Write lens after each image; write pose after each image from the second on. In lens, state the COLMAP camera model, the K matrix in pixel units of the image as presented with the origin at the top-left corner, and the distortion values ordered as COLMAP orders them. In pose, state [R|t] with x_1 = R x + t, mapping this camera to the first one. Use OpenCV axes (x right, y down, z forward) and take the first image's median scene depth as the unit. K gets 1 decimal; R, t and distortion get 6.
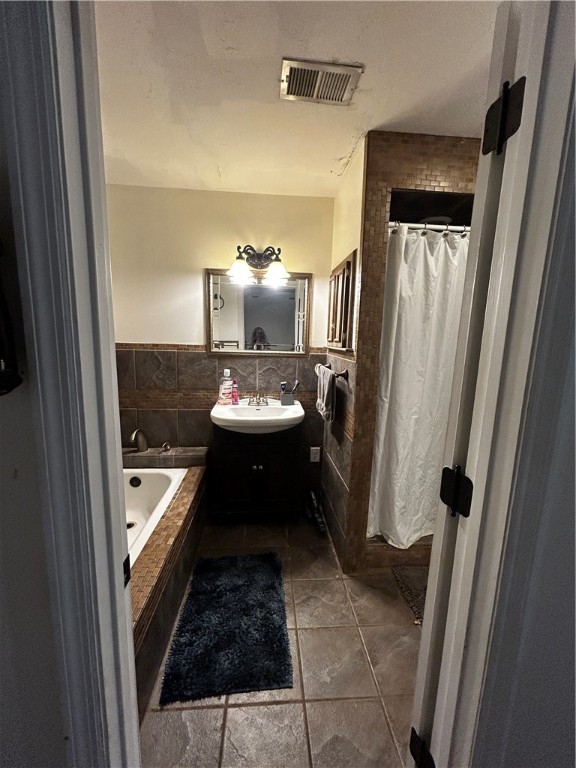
lens RADIAL K [[310.0, 0, 291.4], [0, 310.0, 385.6], [0, 0, 1]] dist [-0.002575, 0.002073]
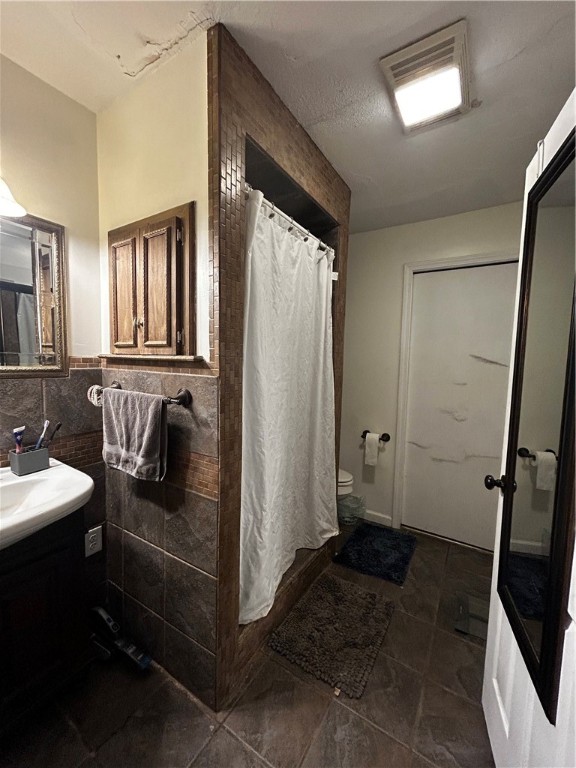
lens RADIAL K [[310.0, 0, 285.6], [0, 310.0, 383.3], [0, 0, 1]] dist [-0.002575, 0.002073]
pose [[0.601862, -0.077685, 0.794813, -0.173915], [0.116922, 0.993104, 0.008528, -0.041011], [-0.789995, 0.087798, 0.606795, 0.400759]]
